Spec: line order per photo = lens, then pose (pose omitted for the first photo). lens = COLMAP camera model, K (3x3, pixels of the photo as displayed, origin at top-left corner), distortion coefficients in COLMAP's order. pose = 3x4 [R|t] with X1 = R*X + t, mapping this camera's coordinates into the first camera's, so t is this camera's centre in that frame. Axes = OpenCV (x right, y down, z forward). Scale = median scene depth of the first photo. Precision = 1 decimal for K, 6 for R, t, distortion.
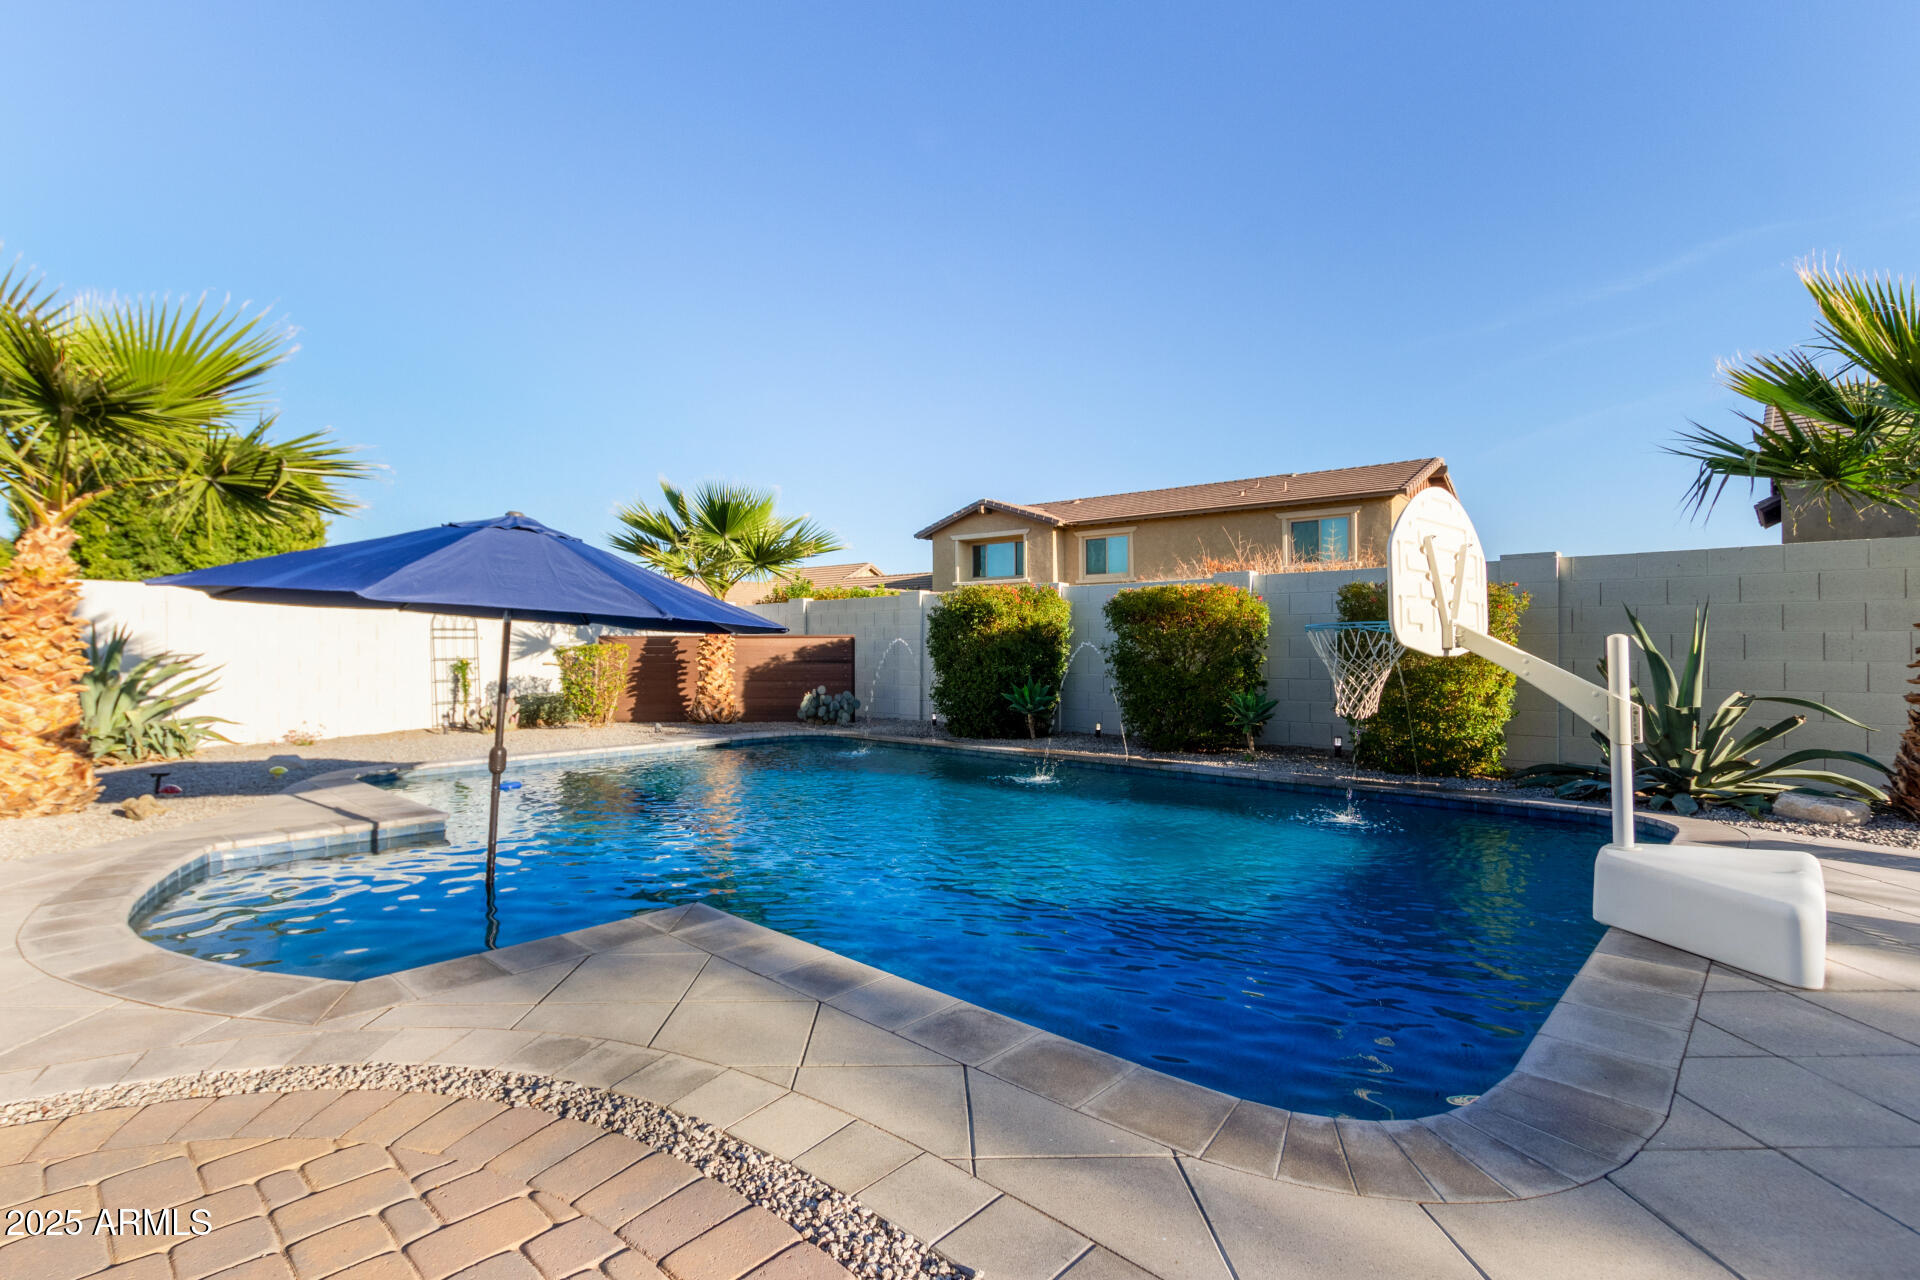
lens RADIAL K [[898.2, 0, 961.6], [0, 898.2, 645.5], [0, 0, 1]] dist [-0.002600, -0.000505]
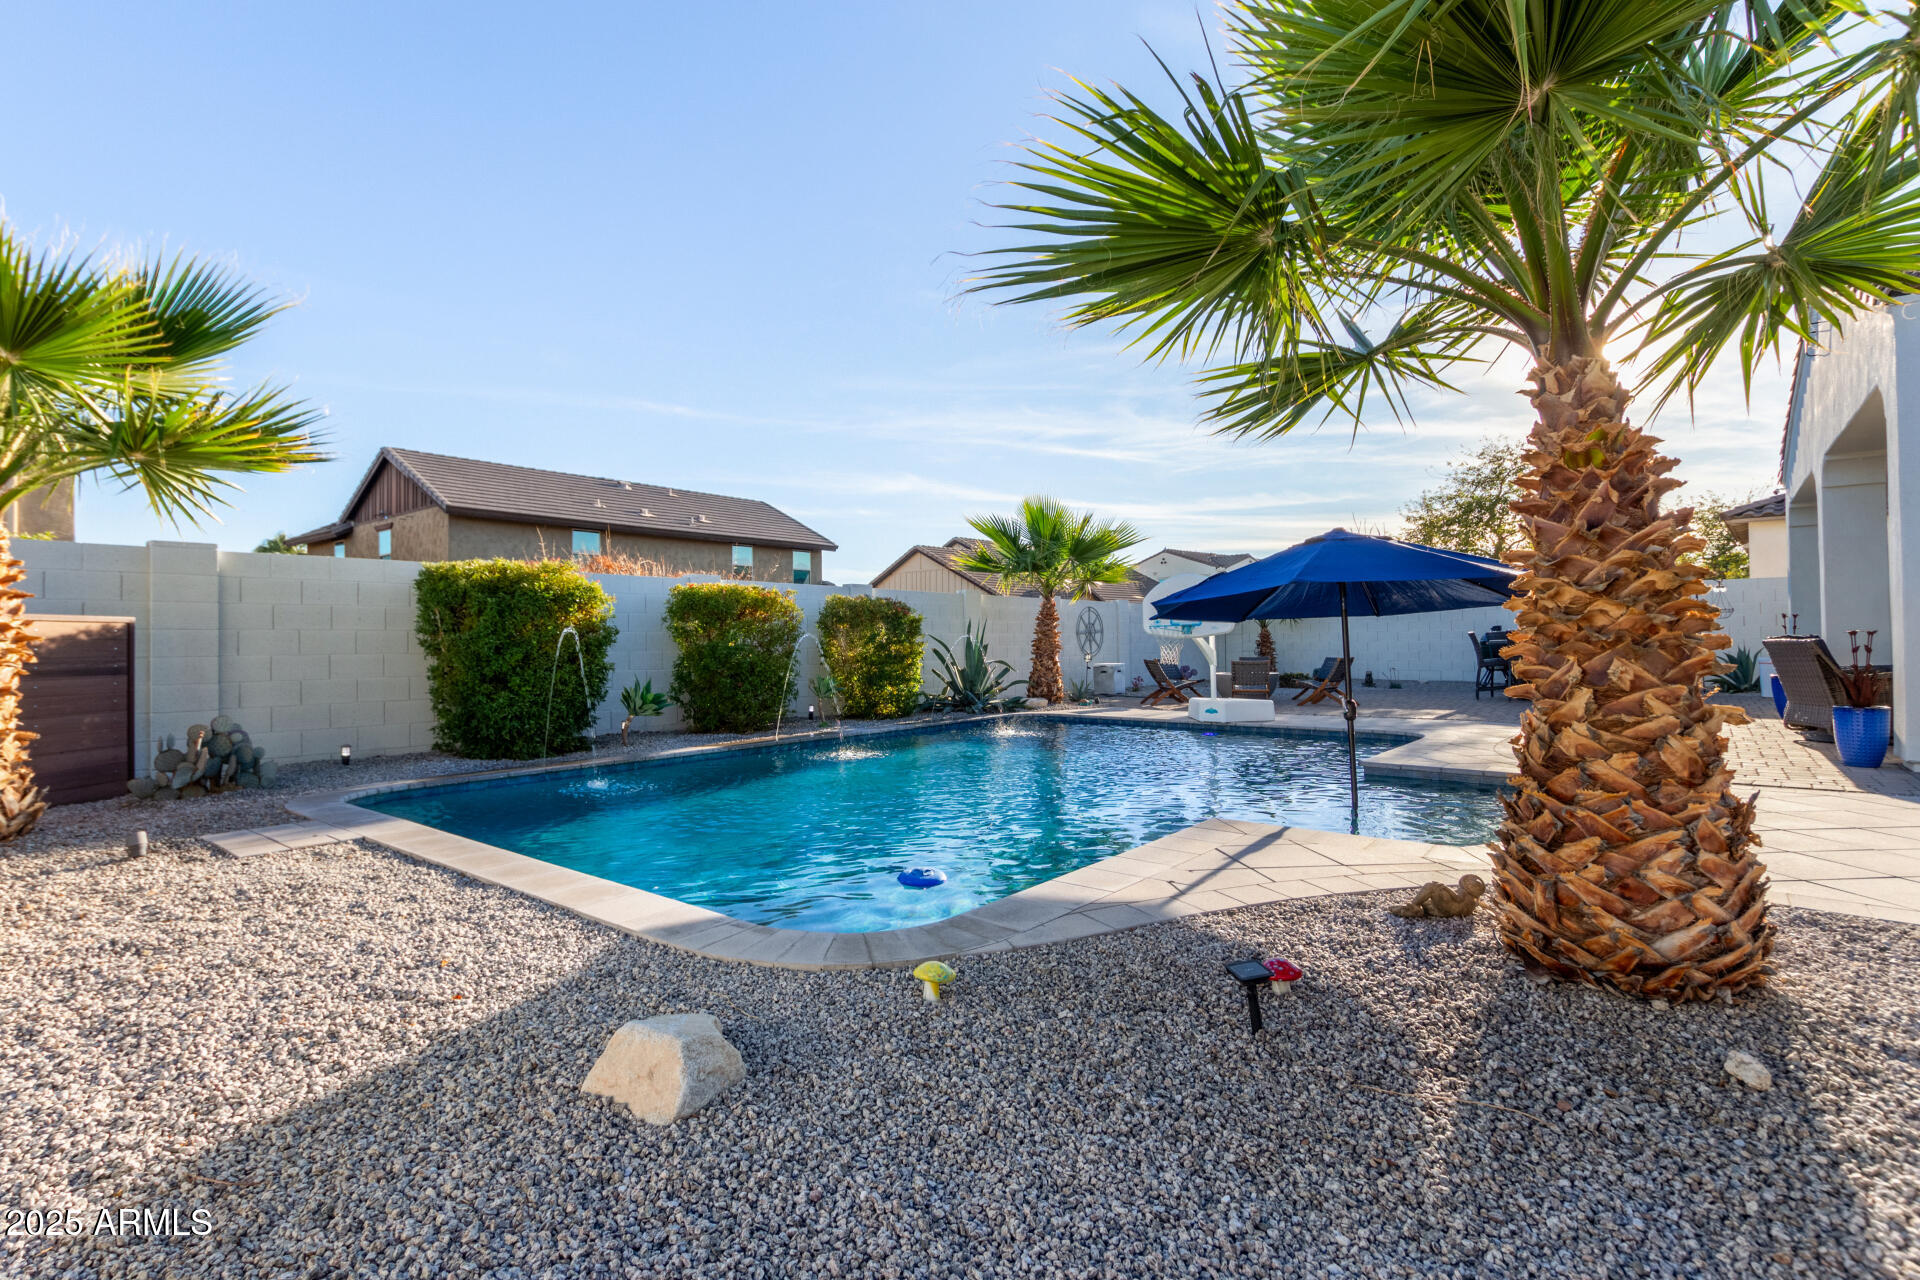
lens RADIAL K [[898.2, 0, 959.8], [0, 898.2, 642.2], [0, 0, 1]] dist [-0.002600, -0.000505]
pose [[-0.062501, 0.010720, 0.997987, -0.654394], [-0.009642, 0.999889, -0.011344, 0.003399], [-0.997998, -0.010332, -0.062391, 0.562990]]
